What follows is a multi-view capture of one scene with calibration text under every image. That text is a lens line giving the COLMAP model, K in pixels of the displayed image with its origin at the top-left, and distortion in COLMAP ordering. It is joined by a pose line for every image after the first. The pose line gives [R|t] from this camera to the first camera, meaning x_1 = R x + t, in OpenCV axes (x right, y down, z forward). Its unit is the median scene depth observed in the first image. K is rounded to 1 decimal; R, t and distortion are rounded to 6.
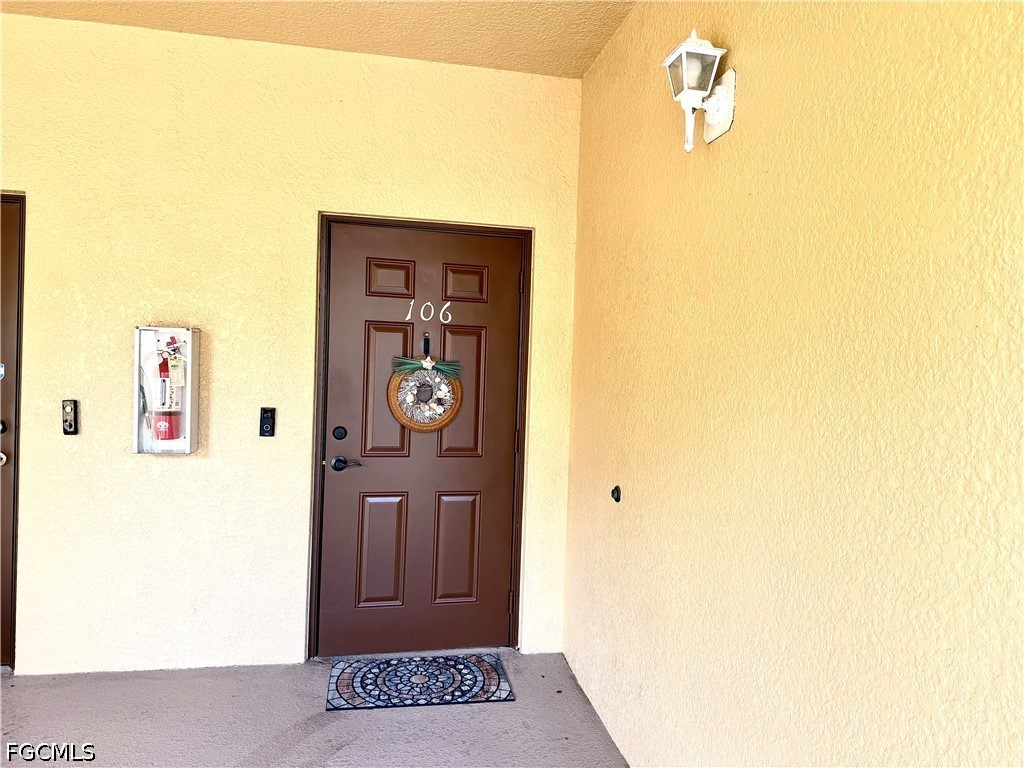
lens RADIAL K [[734.9, 0, 512.0], [0, 734.9, 384.0], [0, 0, 1]] dist [0.011436, -0.011302]
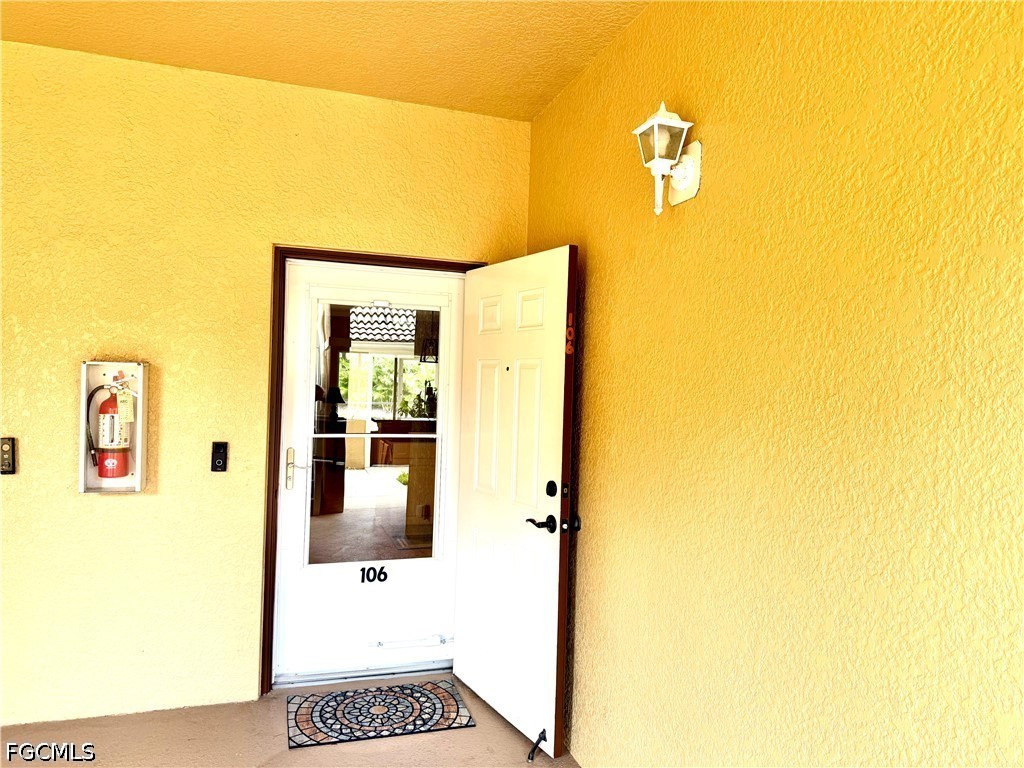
lens RADIAL K [[734.9, 0, 512.0], [0, 734.9, 384.0], [0, 0, 1]] dist [0.011436, -0.011302]
pose [[0.991493, -0.002047, 0.130143, -0.121588], [0.003475, 0.999936, -0.010743, -0.055989], [-0.130112, 0.011104, 0.991437, -0.048679]]
